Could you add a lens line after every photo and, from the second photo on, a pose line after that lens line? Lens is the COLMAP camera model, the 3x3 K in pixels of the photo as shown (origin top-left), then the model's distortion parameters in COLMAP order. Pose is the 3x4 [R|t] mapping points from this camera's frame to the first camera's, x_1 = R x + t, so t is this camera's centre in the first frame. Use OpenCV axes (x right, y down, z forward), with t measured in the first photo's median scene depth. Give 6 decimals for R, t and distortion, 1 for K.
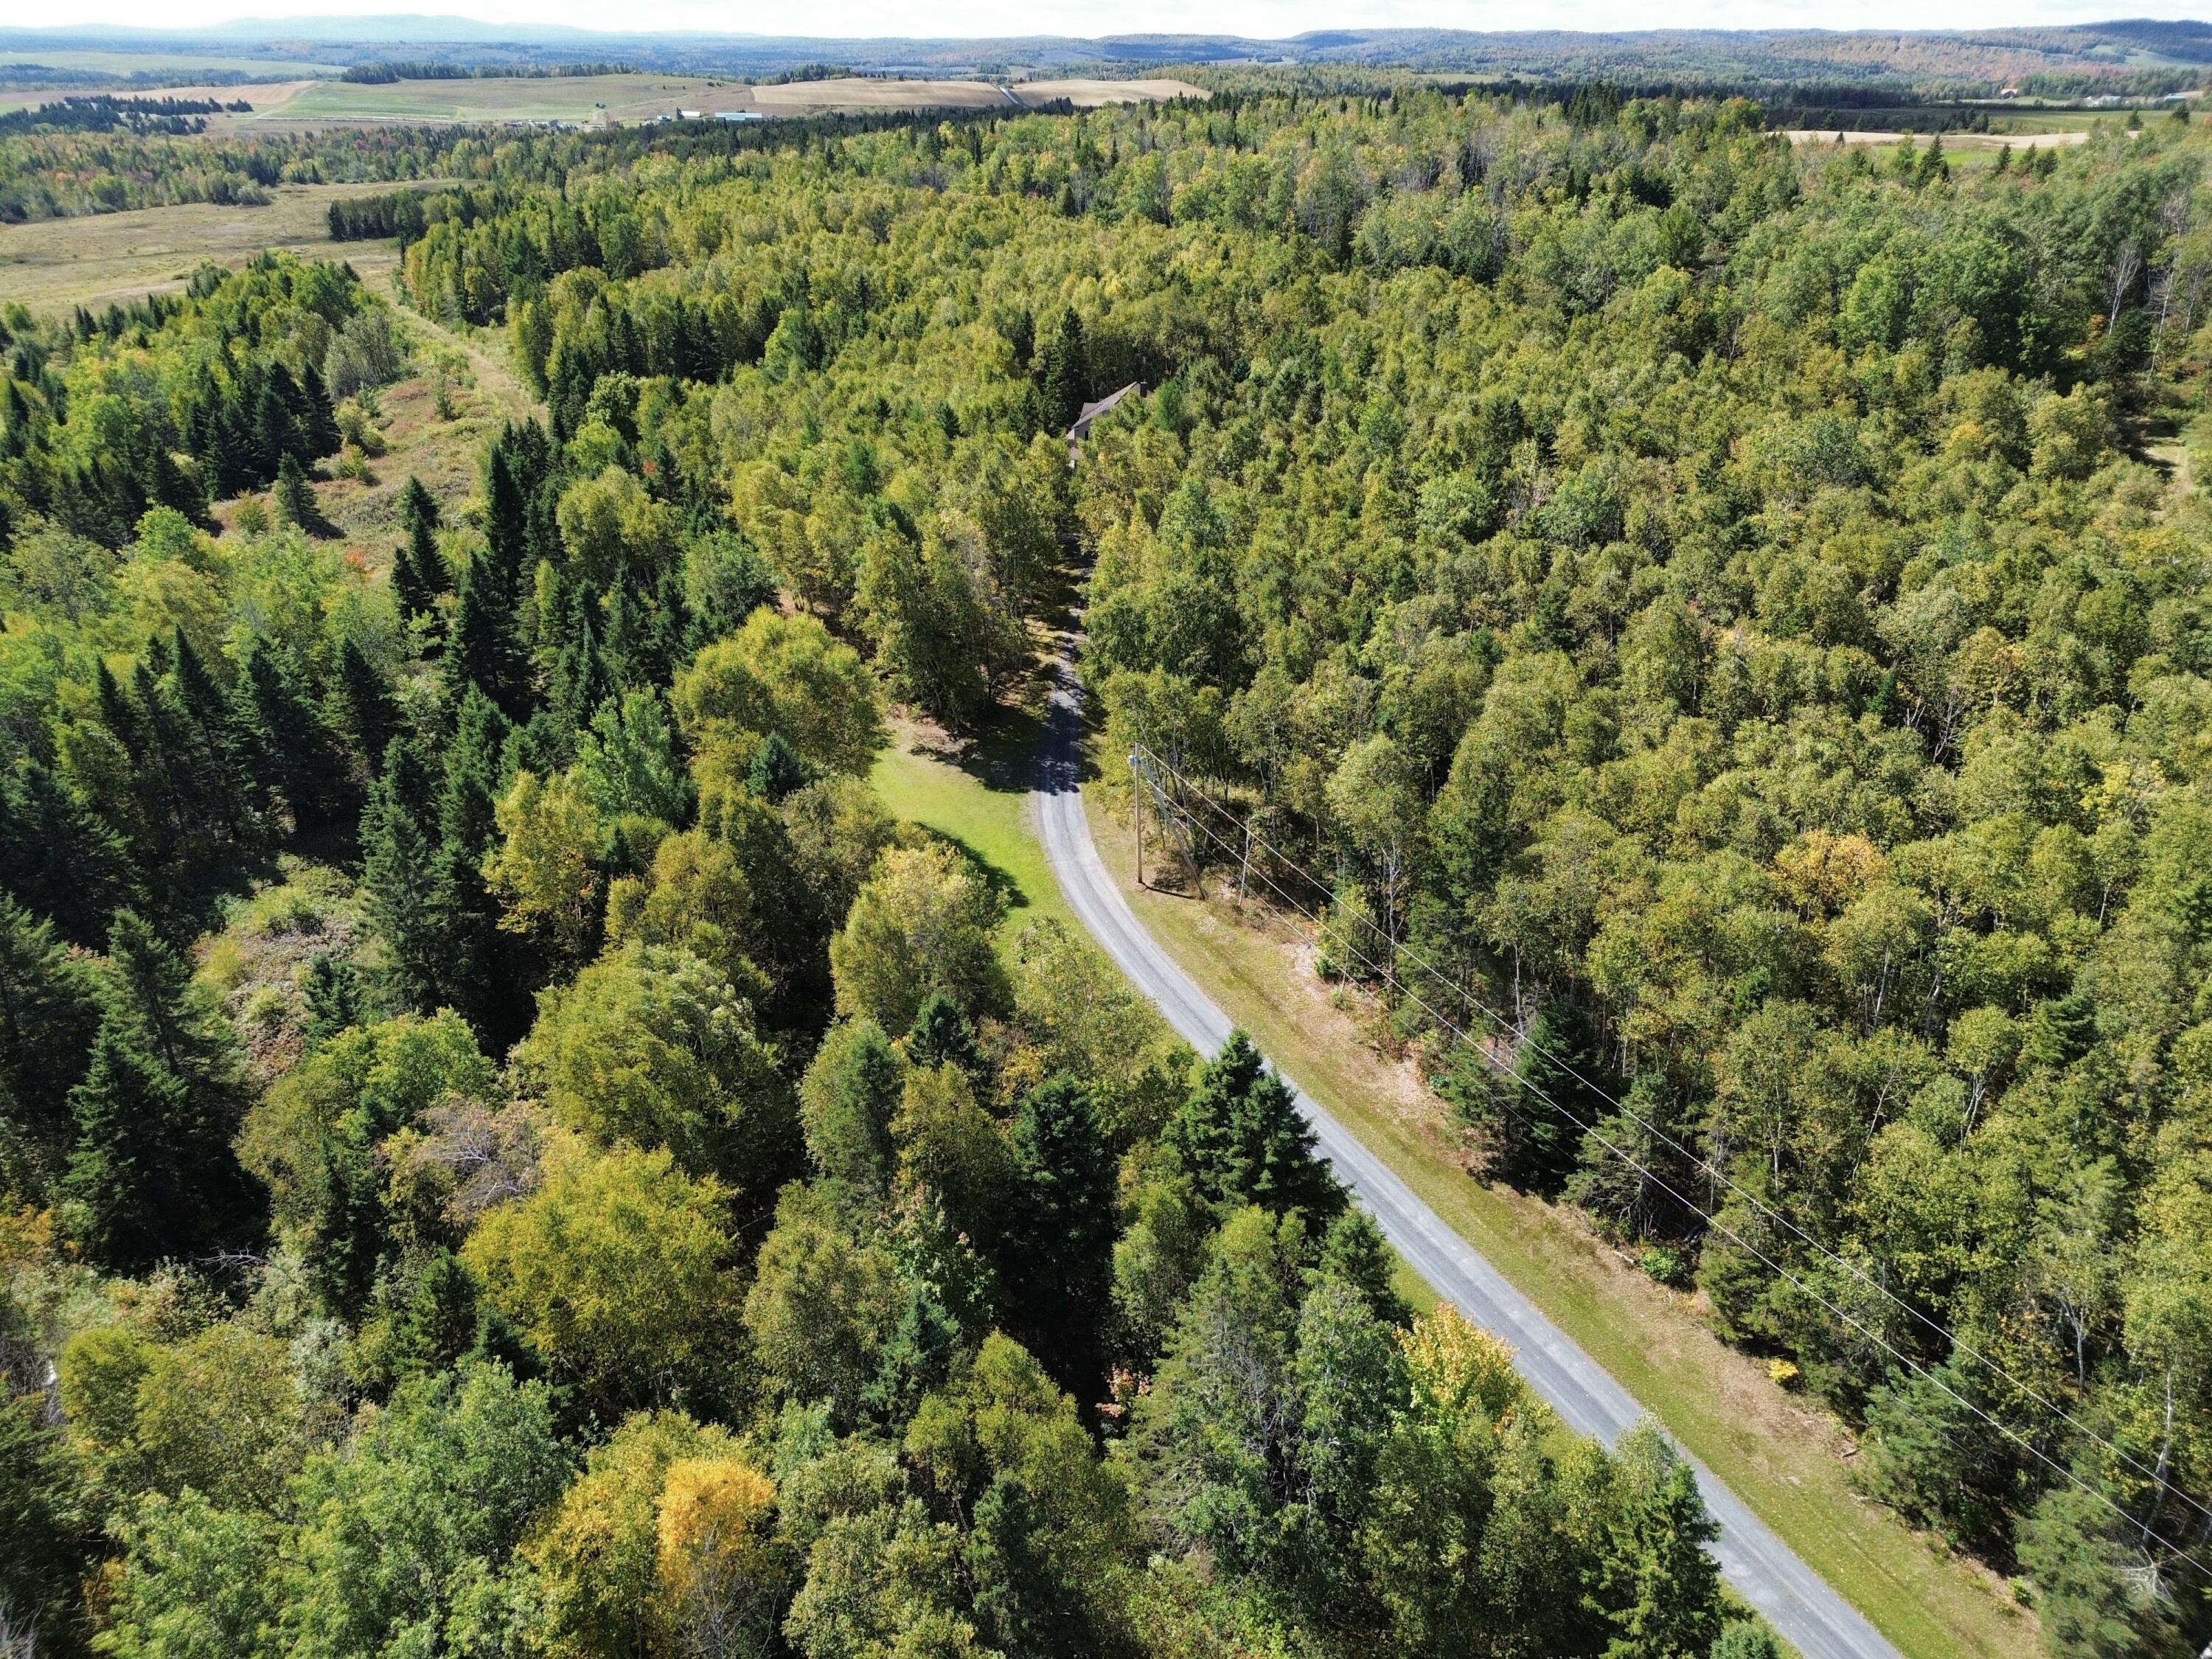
lens RADIAL K [[1533.1, 0, 1100.7], [0, 1533.1, 825.1], [0, 0, 1]] dist [0.075875, -0.065635]
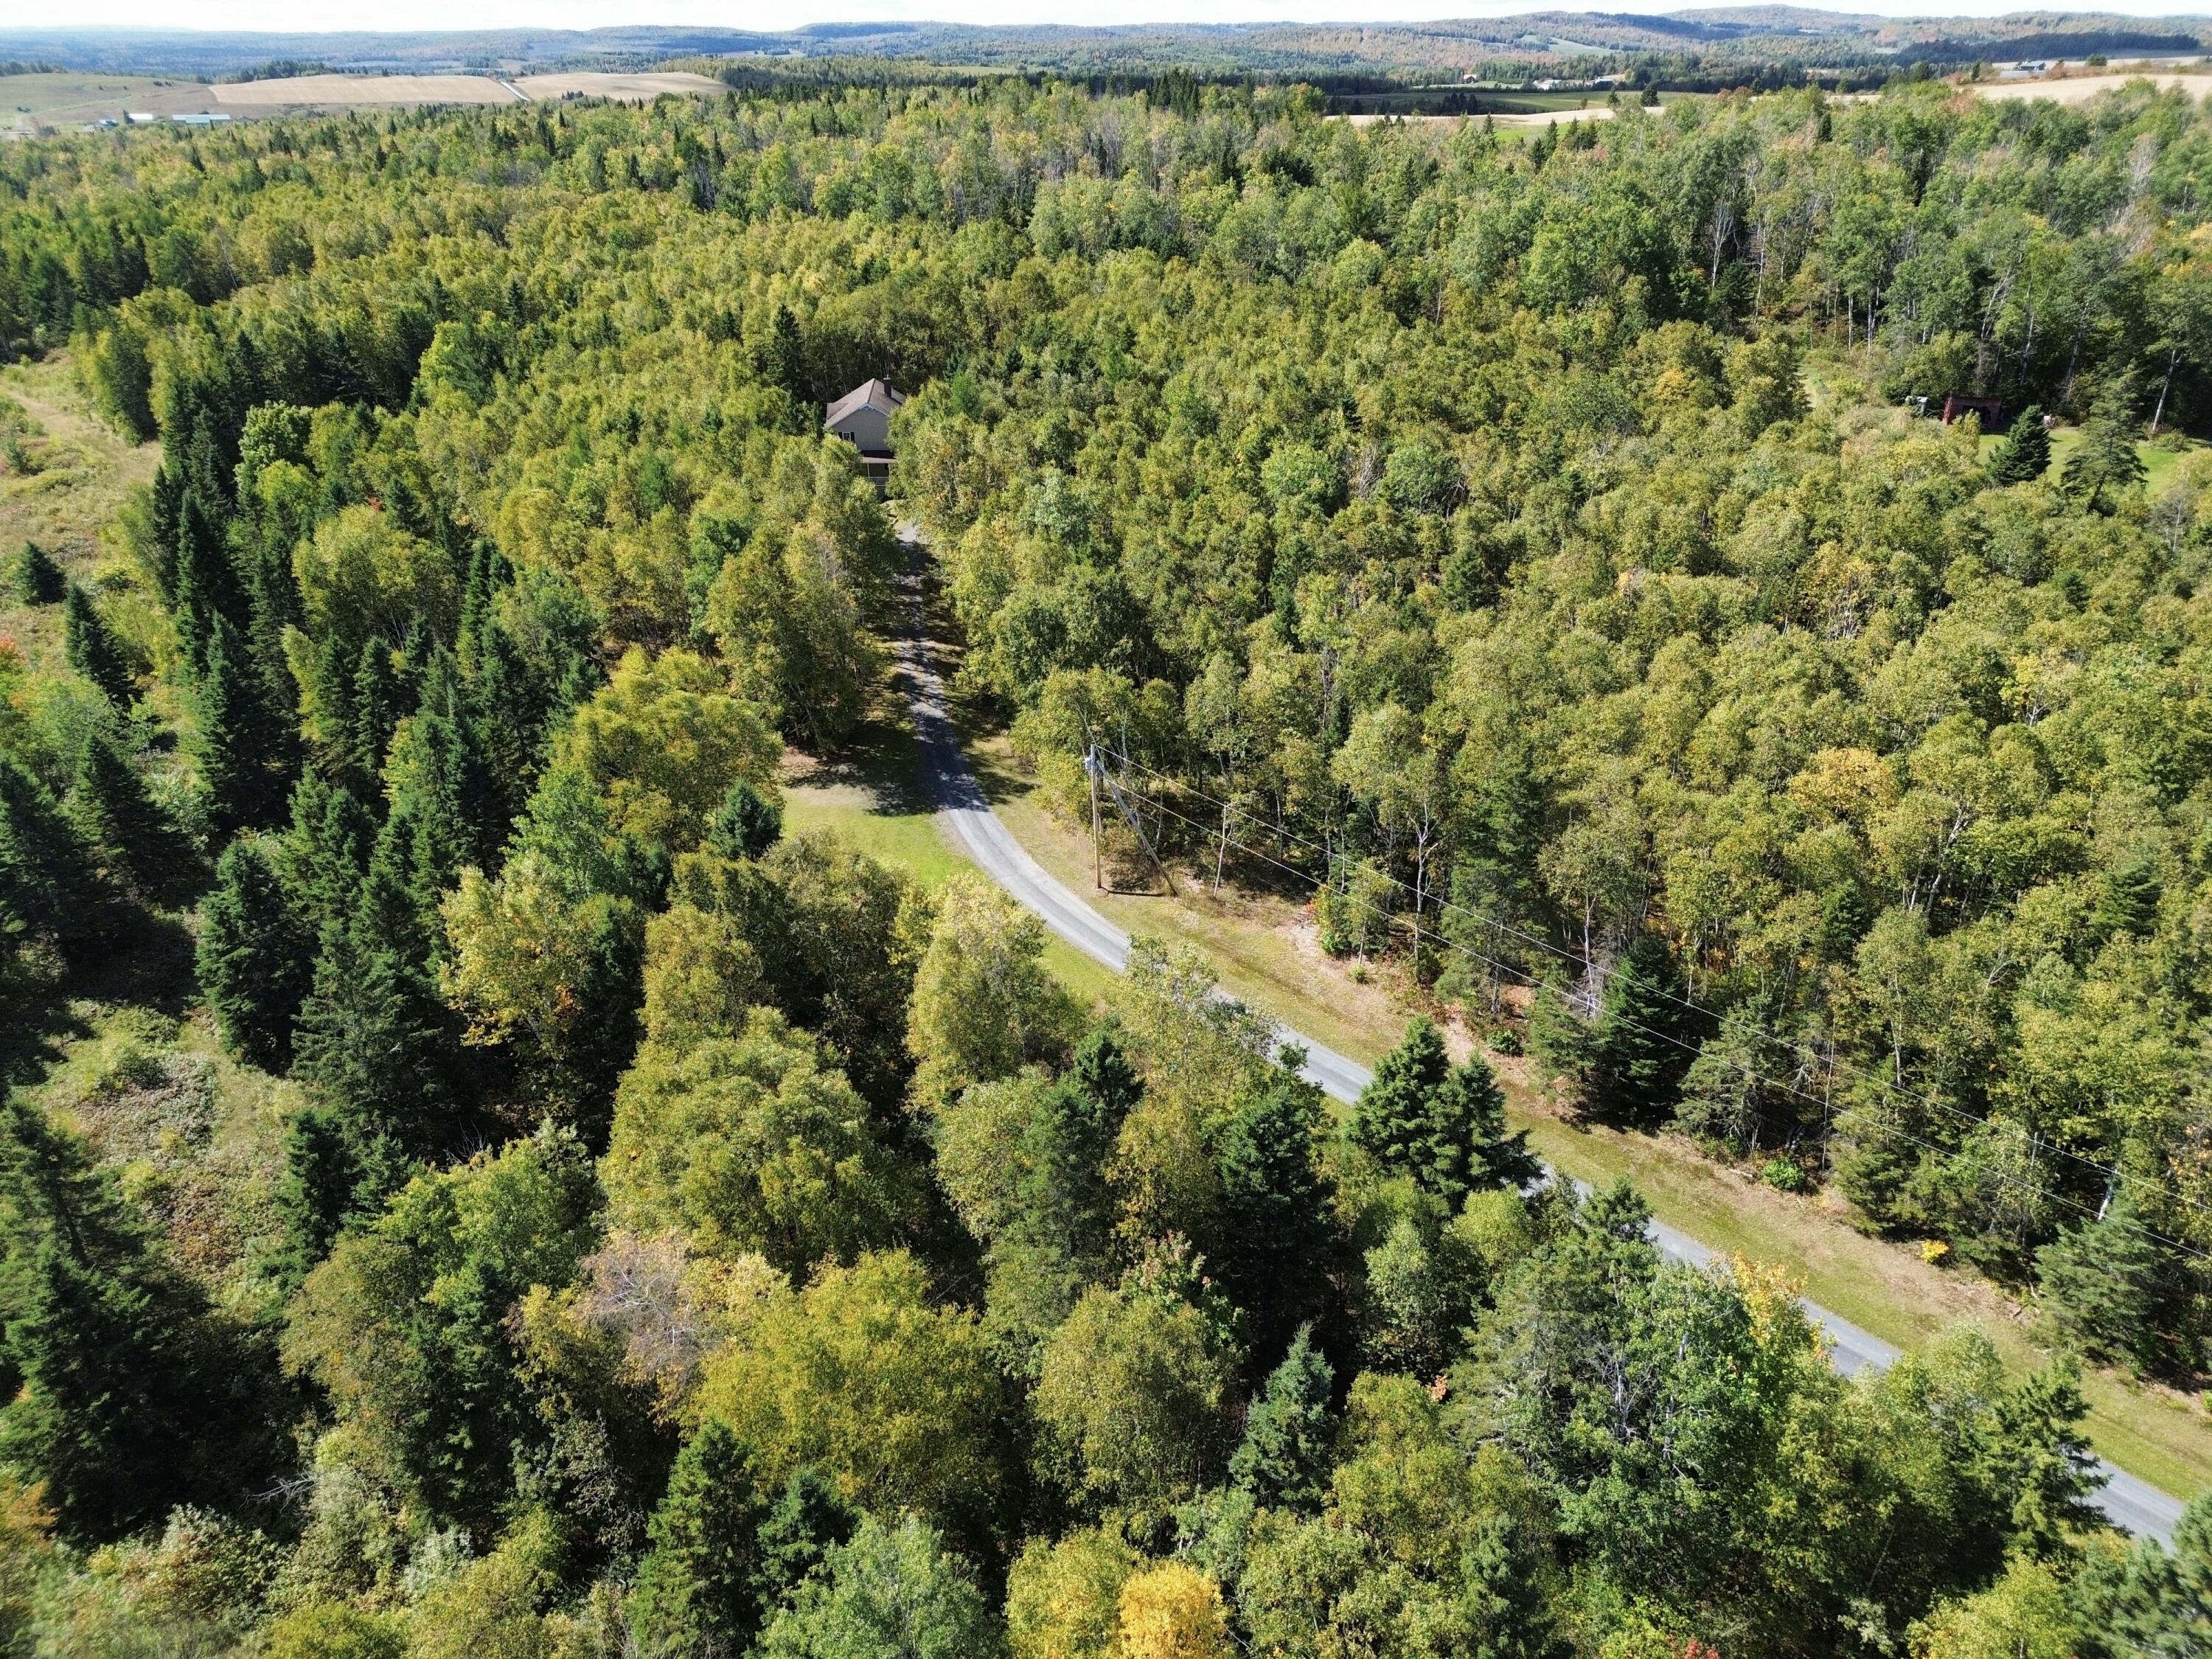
lens RADIAL K [[1533.1, 0, 1100.7], [0, 1533.1, 825.1], [0, 0, 1]] dist [0.075875, -0.065635]
pose [[0.961810, -0.131873, 0.239855, -0.206810], [0.130899, 0.991193, 0.020057, -0.021789], [-0.240387, 0.012106, 0.970602, 0.060312]]
